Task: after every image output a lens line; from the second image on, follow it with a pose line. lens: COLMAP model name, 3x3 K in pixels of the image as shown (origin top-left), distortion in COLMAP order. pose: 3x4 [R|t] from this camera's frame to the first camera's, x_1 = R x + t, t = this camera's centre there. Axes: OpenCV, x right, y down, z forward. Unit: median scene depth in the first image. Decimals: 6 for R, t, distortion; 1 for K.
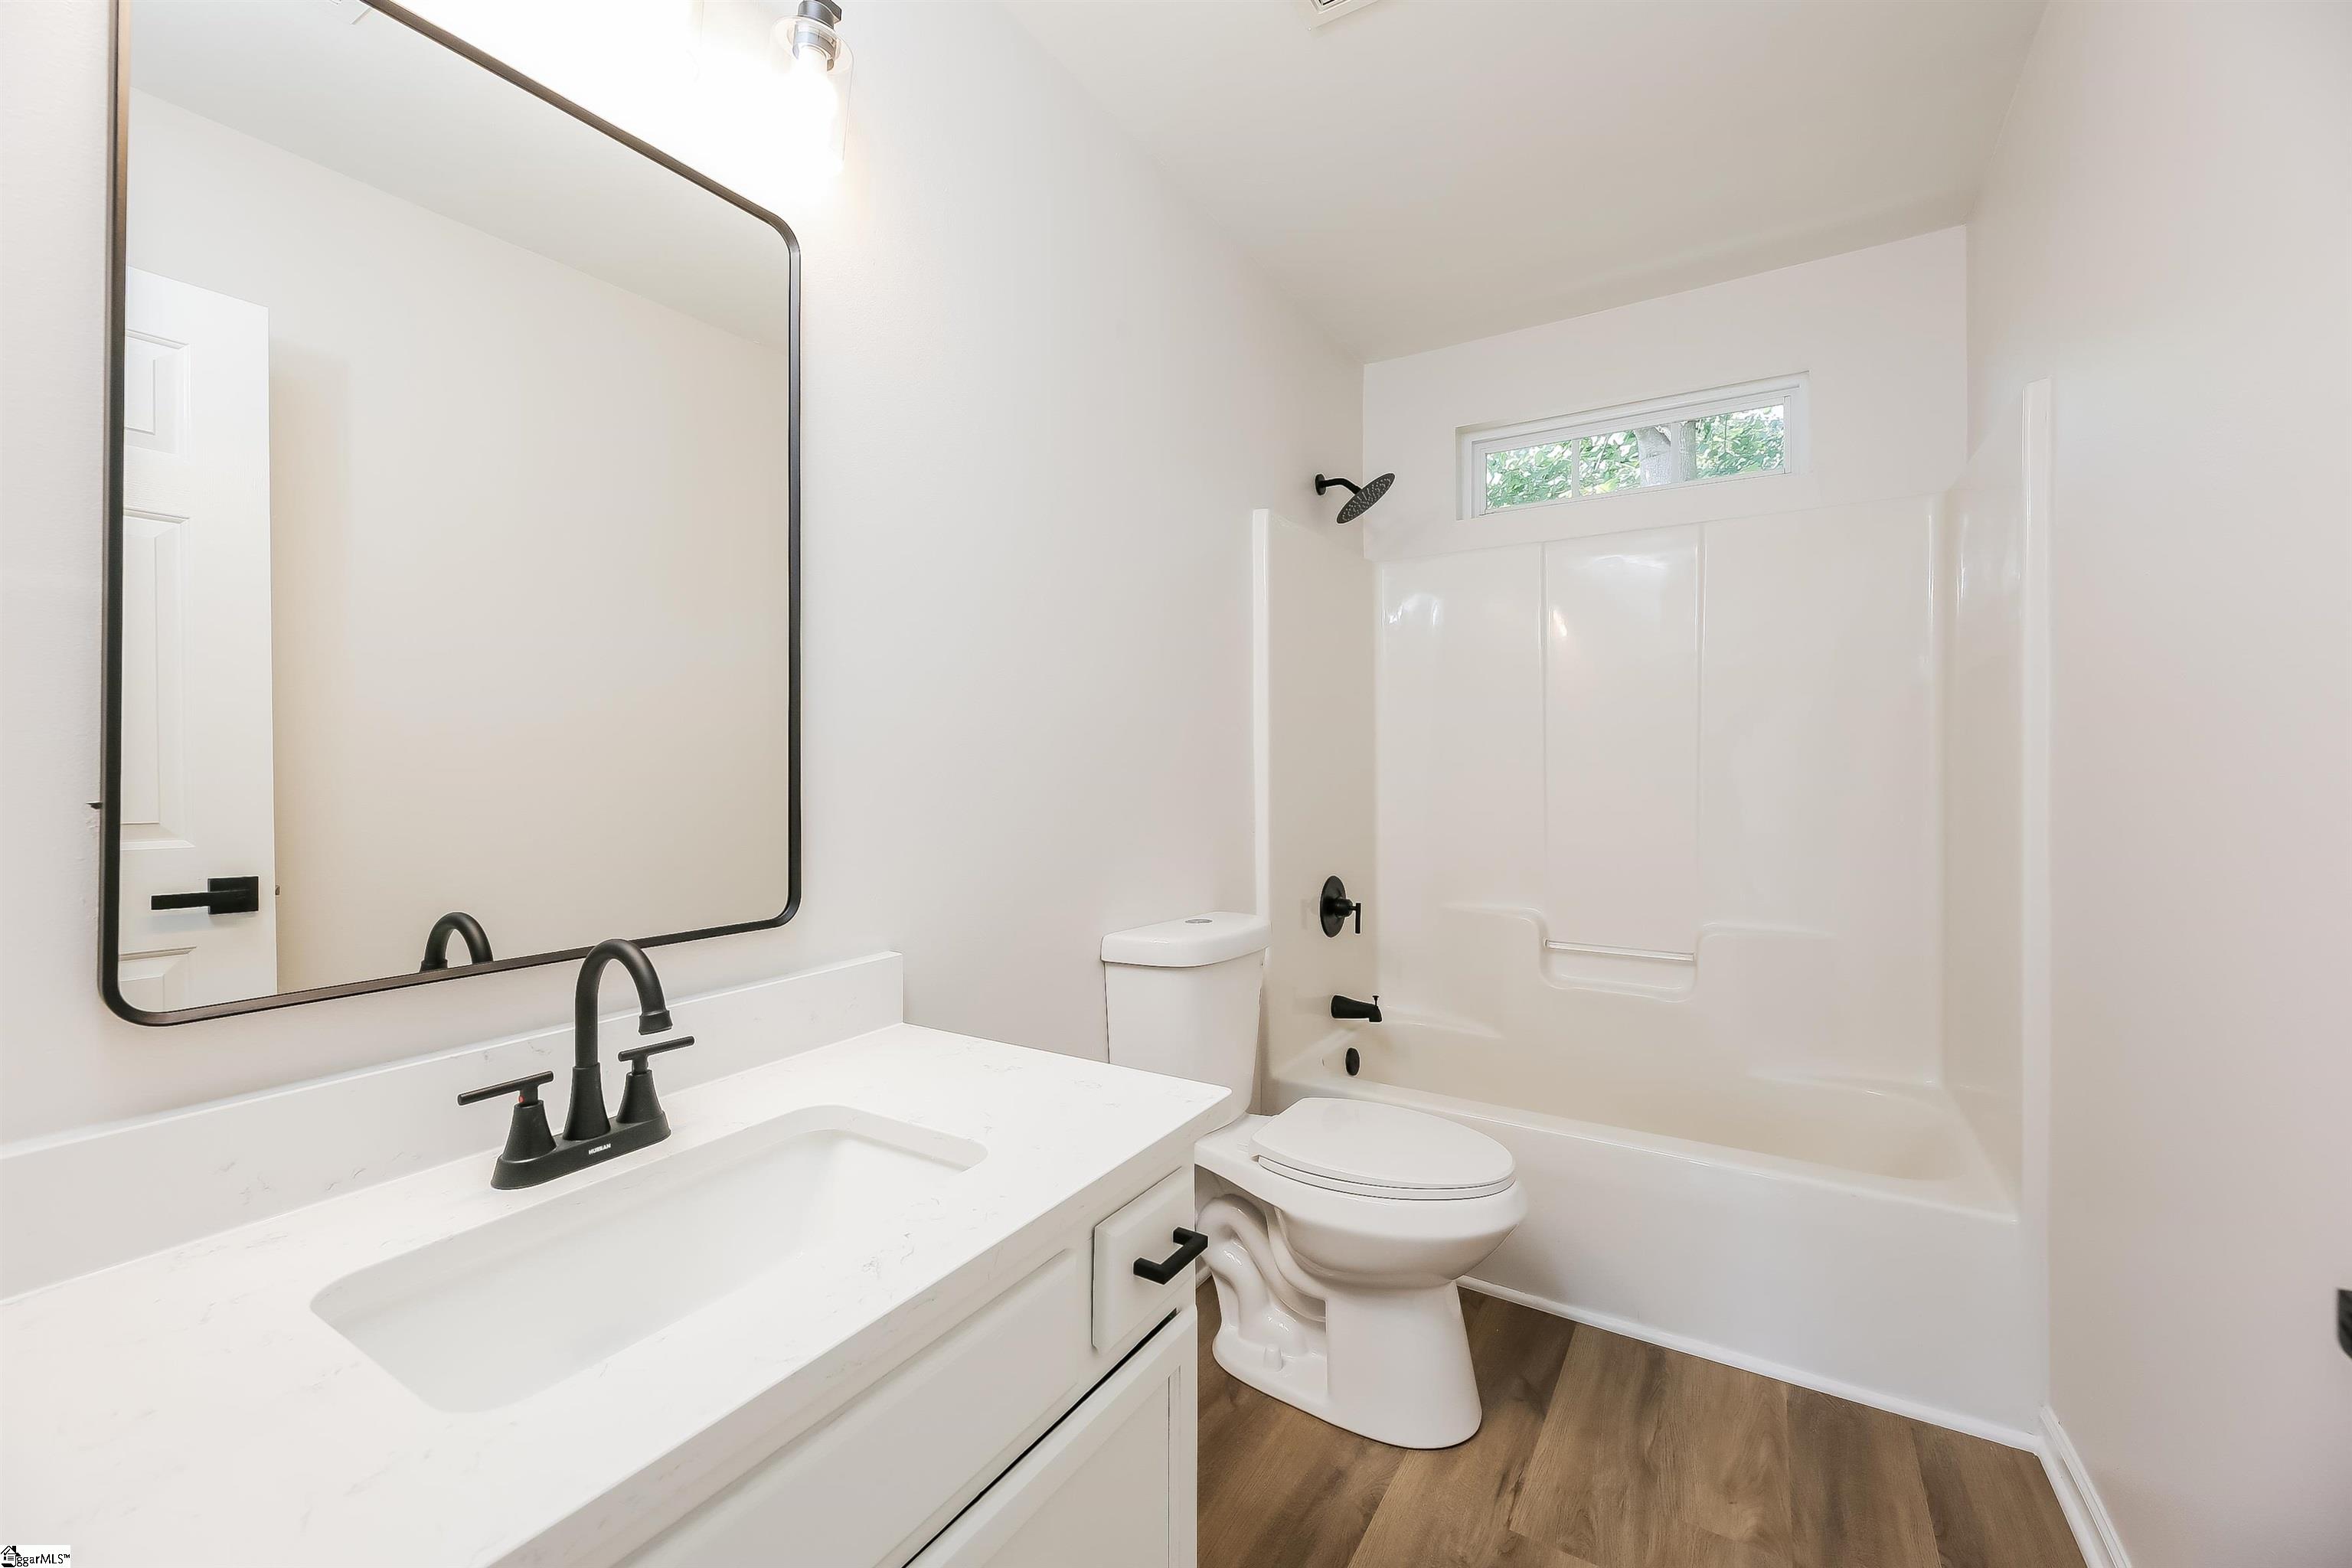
lens RADIAL K [[951.4, 0, 1182.6], [0, 951.4, 788.9], [0, 0, 1]] dist [0.003600, 0.000046]
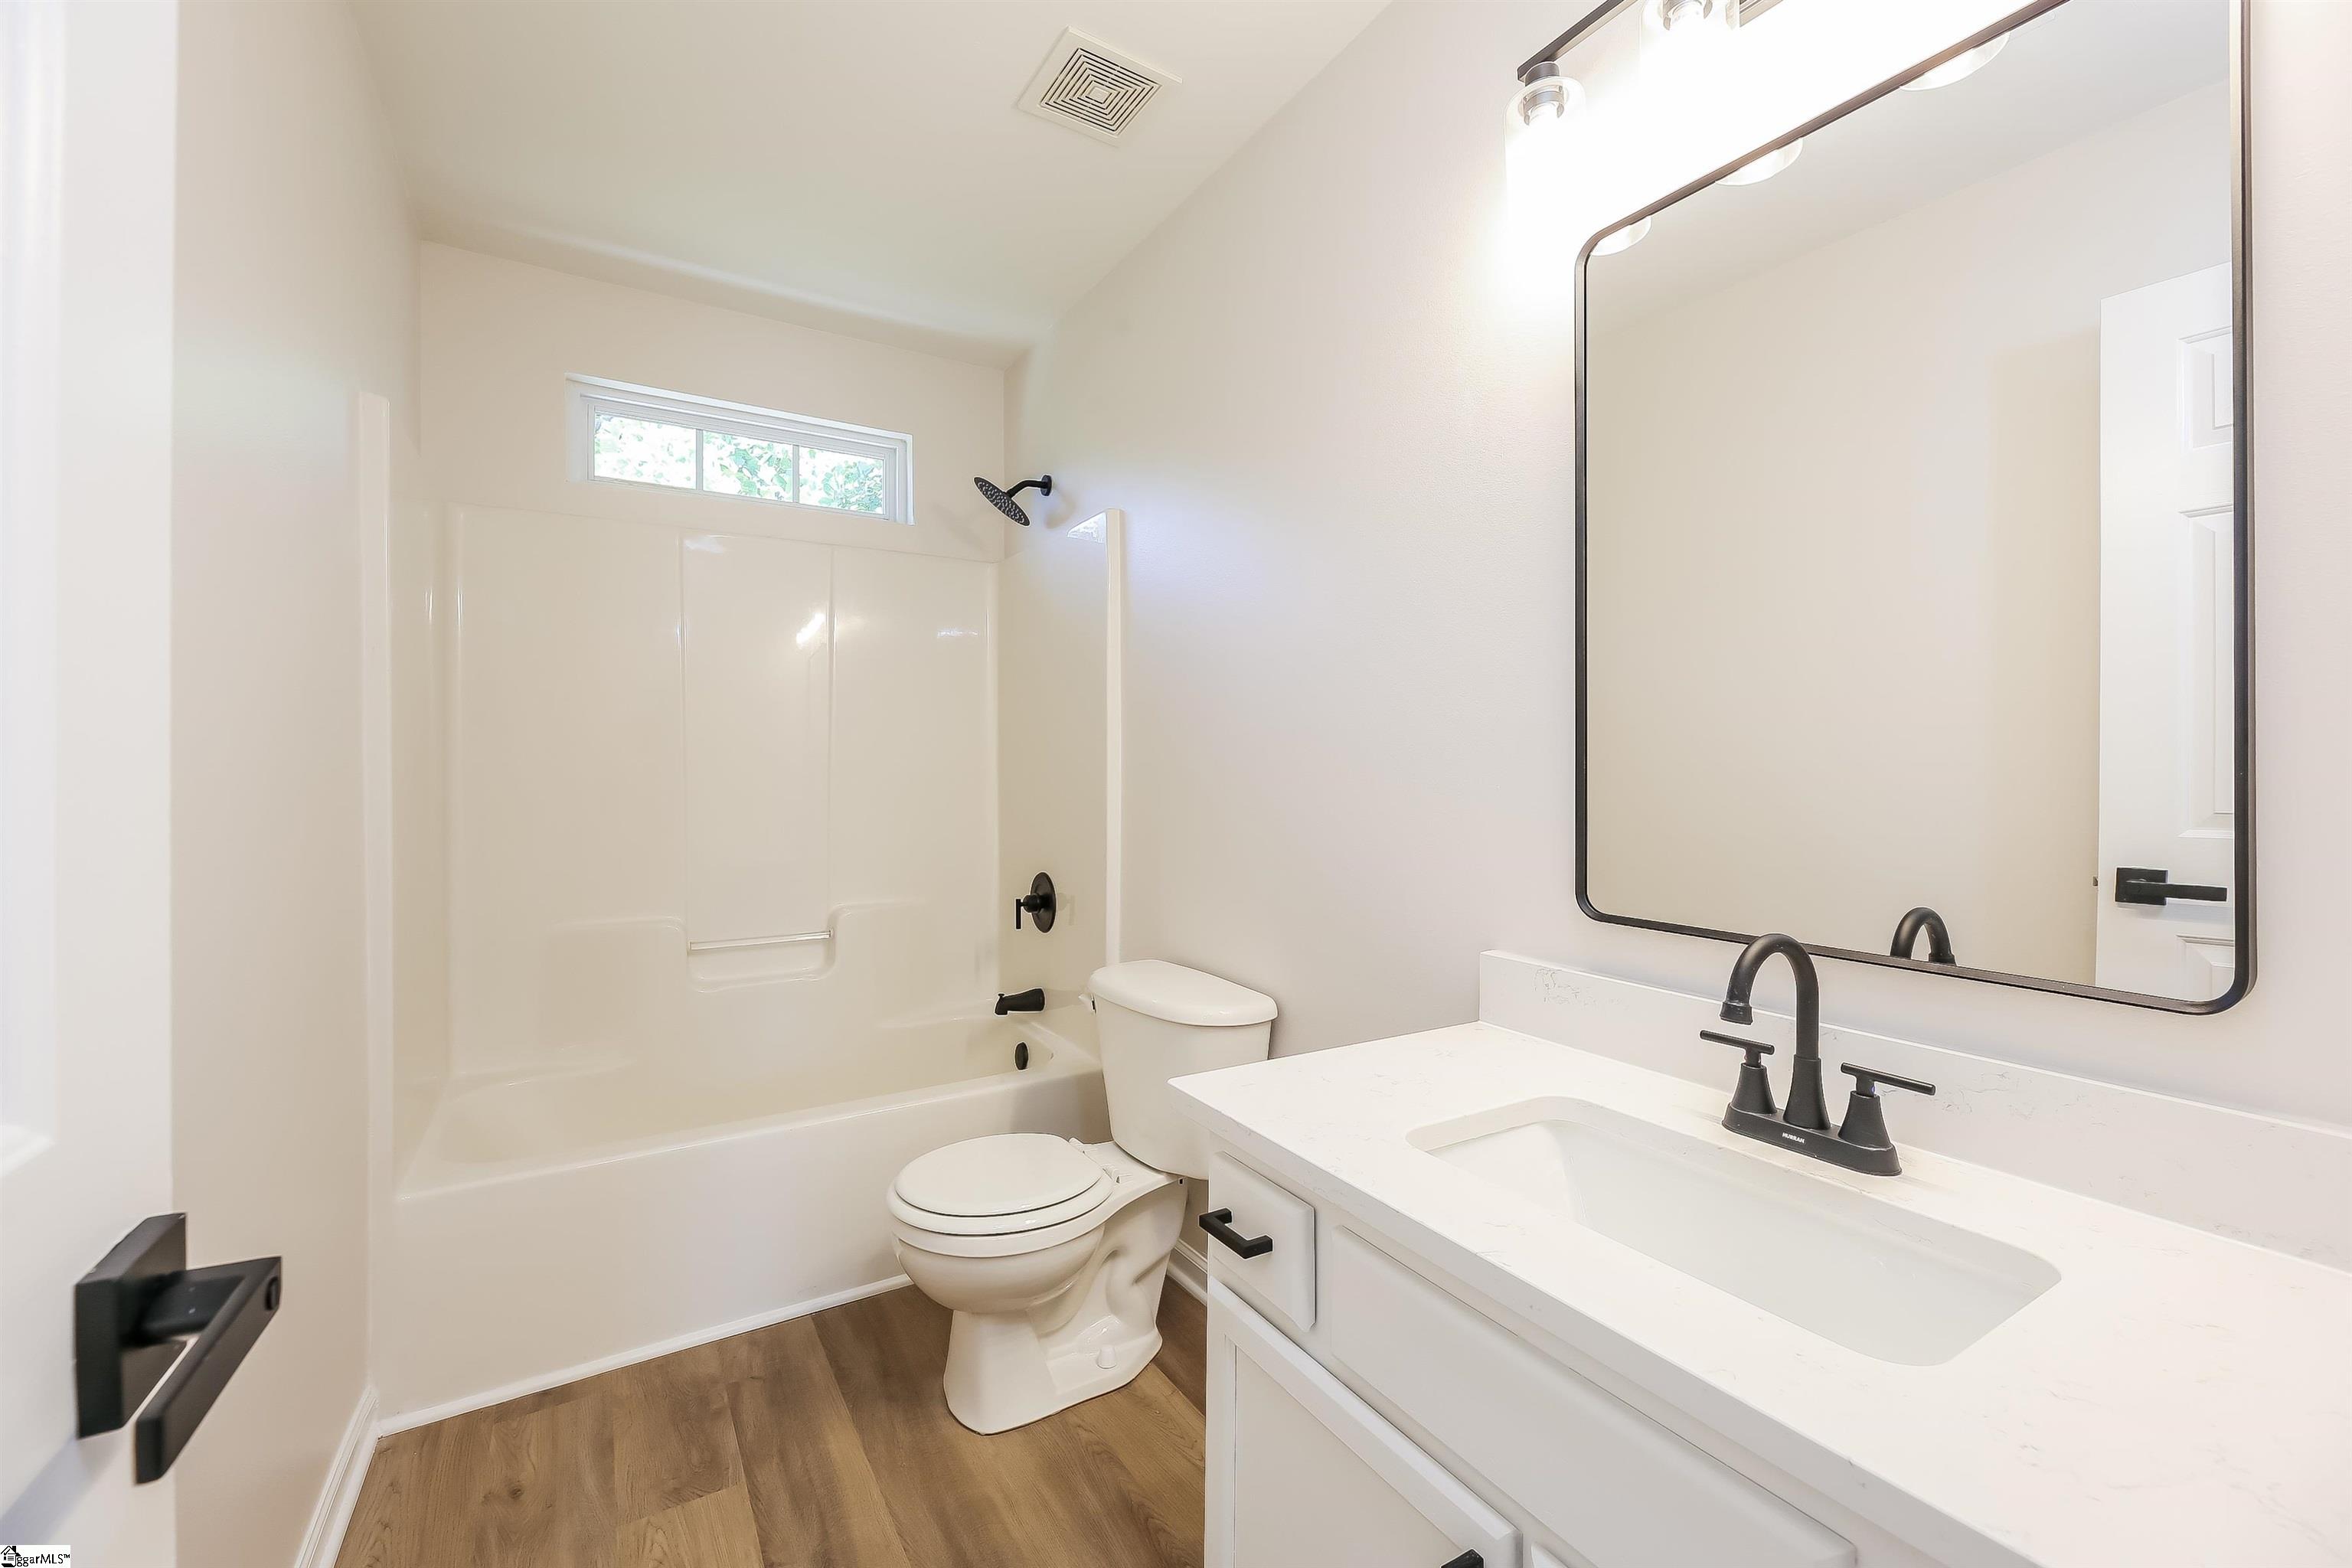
lens RADIAL K [[951.4, 0, 1187.2], [0, 951.4, 770.1], [0, 0, 1]] dist [0.003600, 0.000046]
pose [[-0.481232, 0.006032, -0.876573, 0.605728], [-0.002087, 0.999966, 0.008027, -0.032750], [0.876591, 0.005692, -0.481203, 0.885673]]
